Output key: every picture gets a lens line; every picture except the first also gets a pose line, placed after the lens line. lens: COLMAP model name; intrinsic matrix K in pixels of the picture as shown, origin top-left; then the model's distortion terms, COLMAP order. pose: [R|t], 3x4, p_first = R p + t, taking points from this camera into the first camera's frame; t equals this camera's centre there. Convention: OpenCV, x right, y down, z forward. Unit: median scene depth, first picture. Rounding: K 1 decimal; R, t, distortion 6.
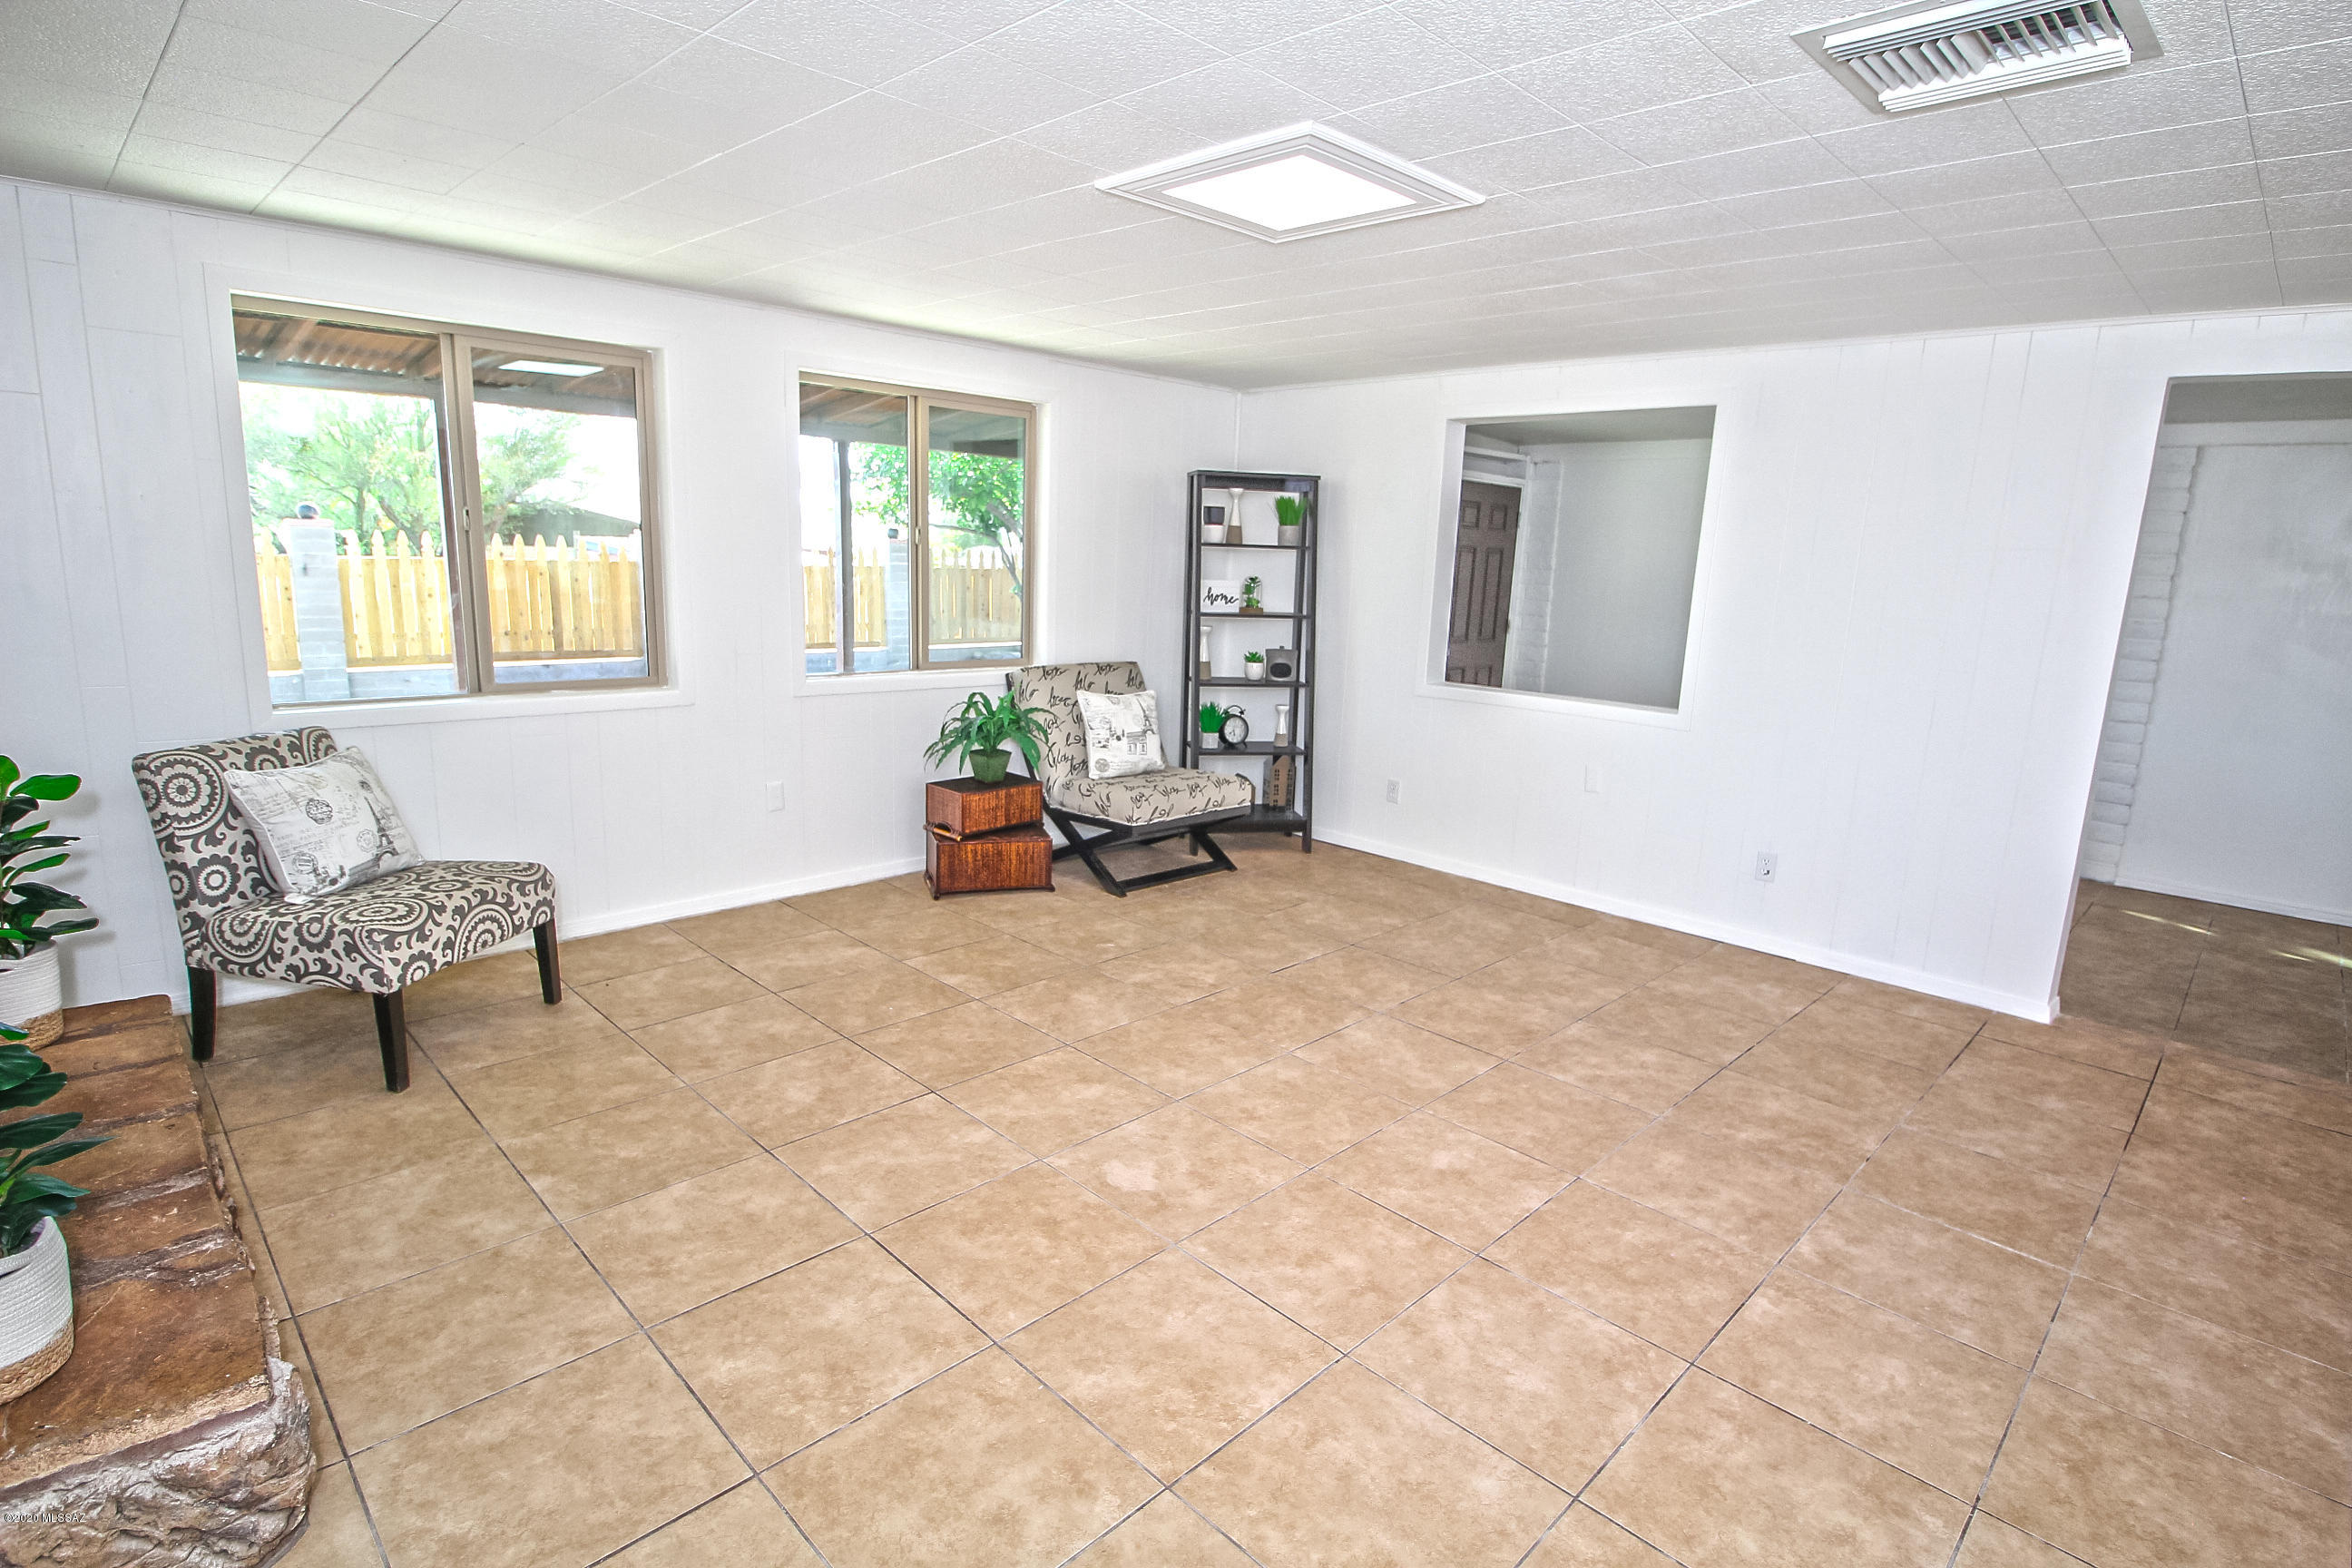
lens RADIAL K [[1174.5, 0, 1179.6], [0, 1174.5, 785.2], [0, 0, 1]] dist [-0.005583, -0.009576]
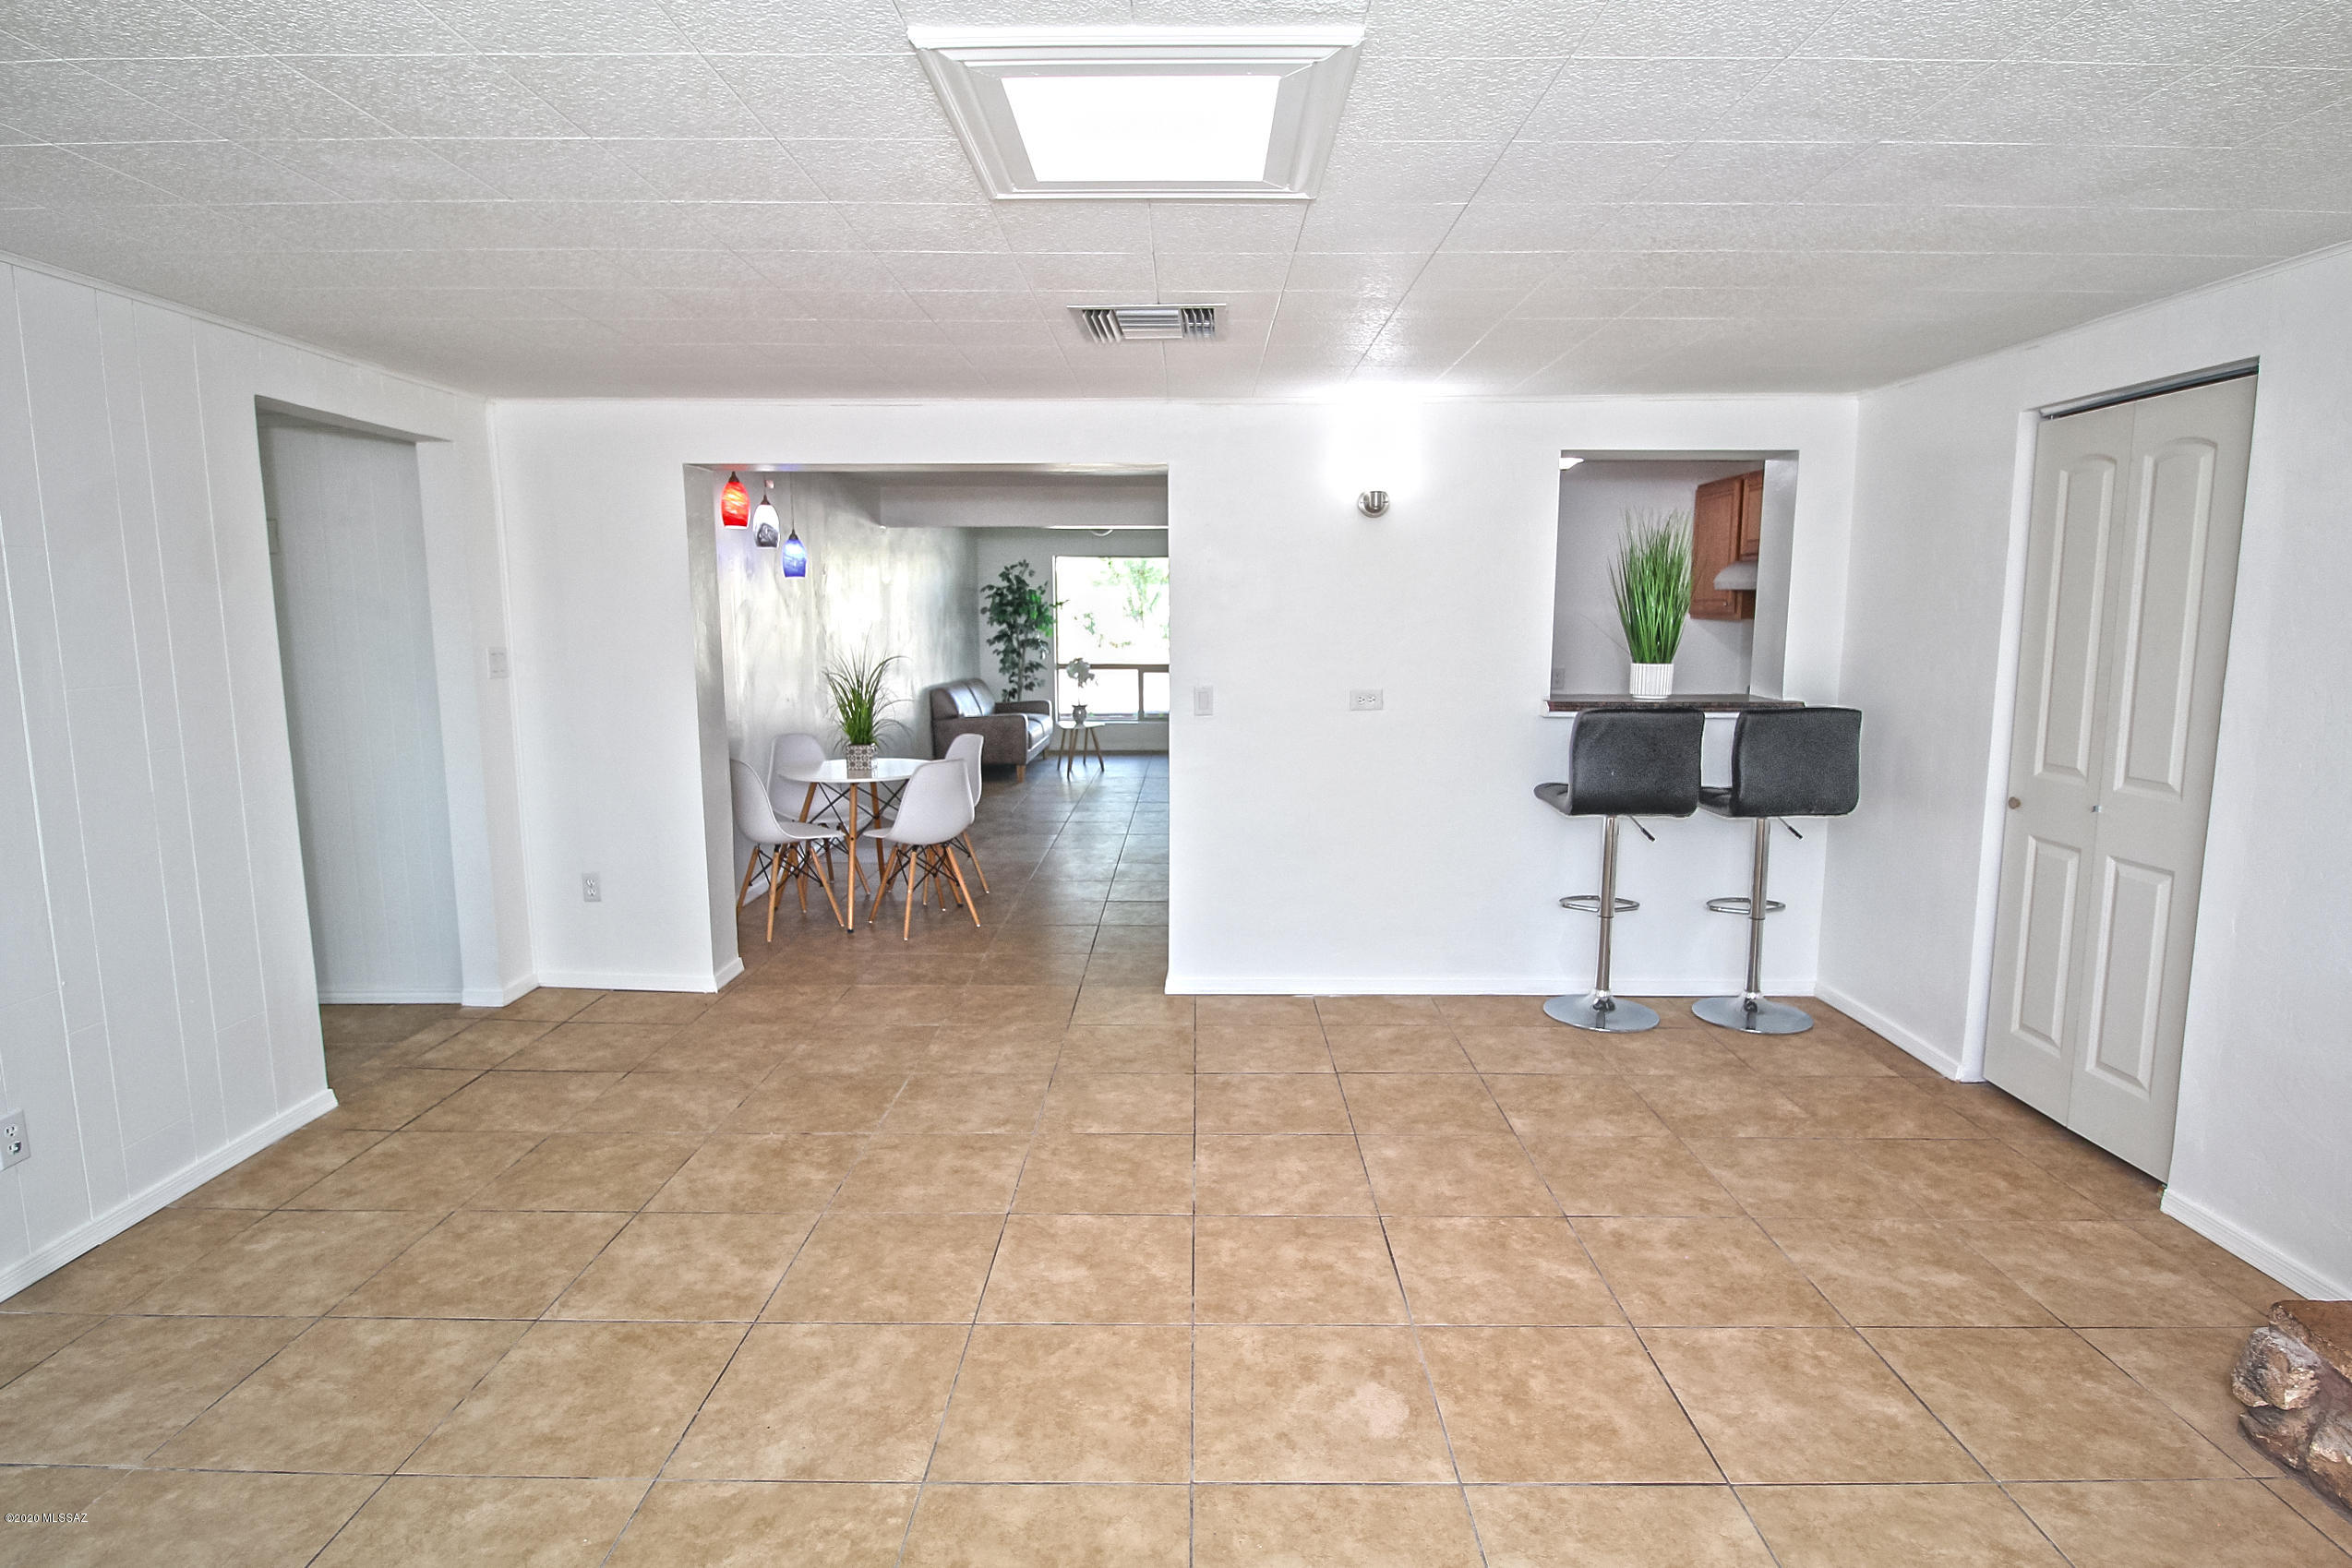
lens RADIAL K [[1174.3, 0, 1177.4], [0, 1174.3, 775.2], [0, 0, 1]] dist [-0.005583, -0.009576]
pose [[-0.700650, -0.135848, 0.700453, -0.448164], [0.116960, 0.946561, 0.300571, -0.334404], [-0.703854, 0.292520, -0.647319, 1.485329]]
